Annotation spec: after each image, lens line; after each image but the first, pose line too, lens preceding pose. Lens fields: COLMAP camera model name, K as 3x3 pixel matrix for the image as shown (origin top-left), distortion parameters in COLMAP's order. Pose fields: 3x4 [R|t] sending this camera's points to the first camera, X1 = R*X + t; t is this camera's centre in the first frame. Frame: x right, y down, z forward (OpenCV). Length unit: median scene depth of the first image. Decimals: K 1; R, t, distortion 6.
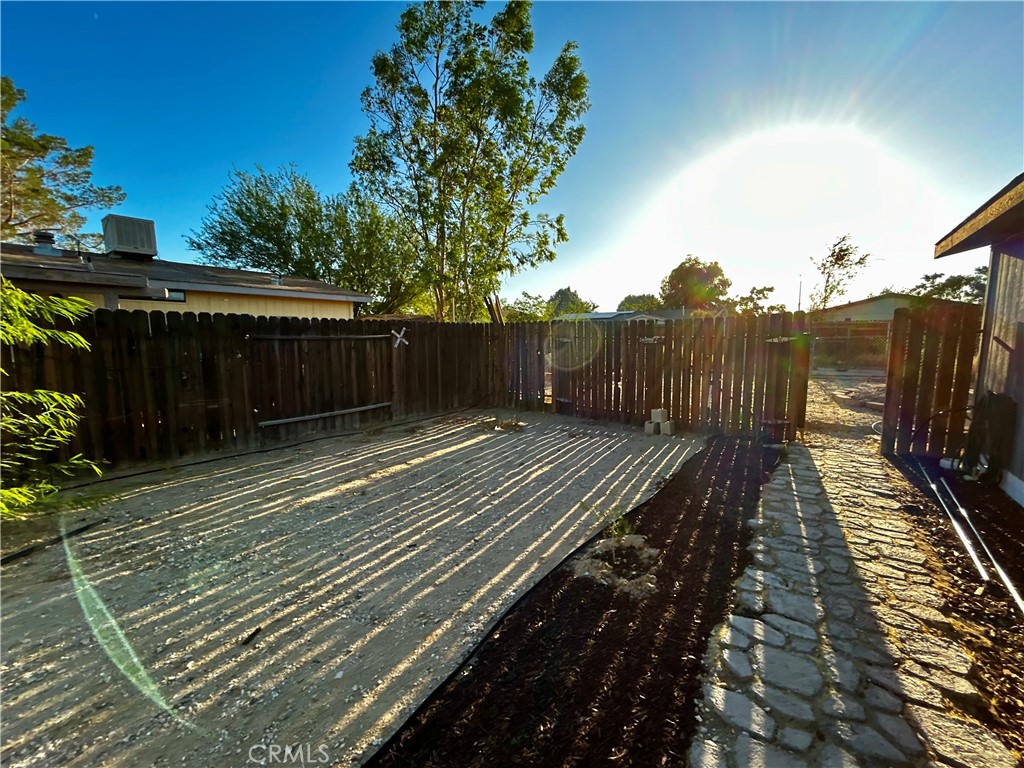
lens RADIAL K [[412.0, 0, 509.9], [0, 412.0, 387.8], [0, 0, 1]] dist [0.001770, 0.000019]
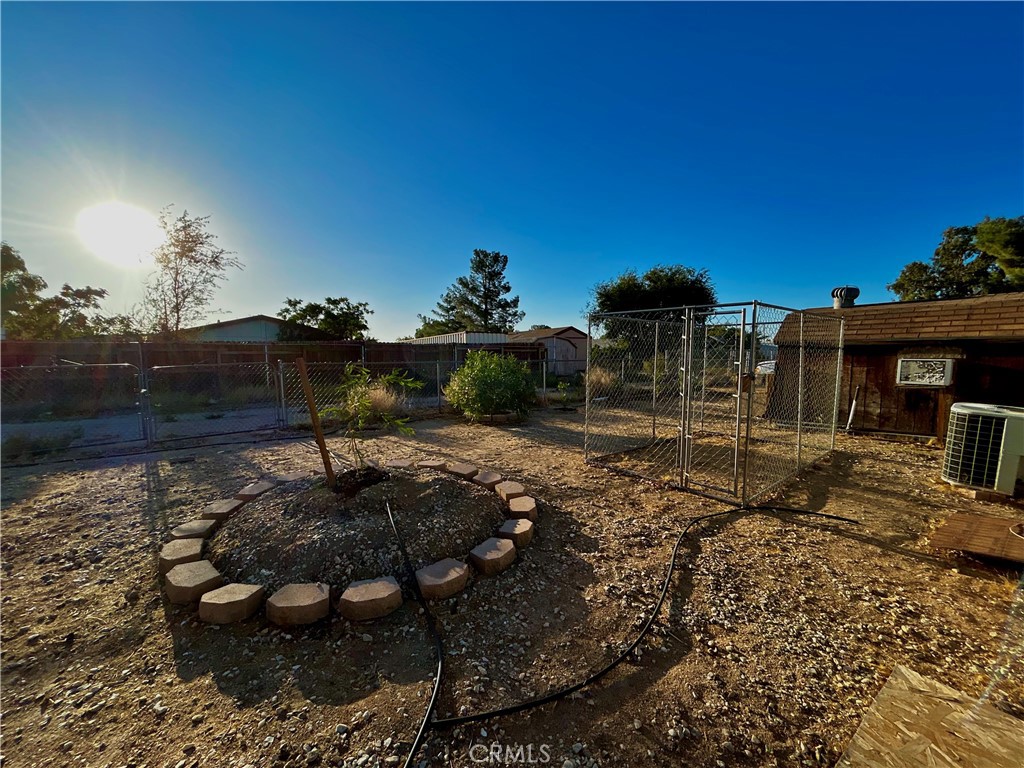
lens RADIAL K [[412.0, 0, 511.9], [0, 412.0, 390.3], [0, 0, 1]] dist [0.001770, 0.000019]
pose [[0.283721, -0.075313, 0.955945, 0.209980], [0.130109, 0.990715, 0.039436, -0.029972], [-0.950039, 0.113188, 0.290885, 0.238095]]
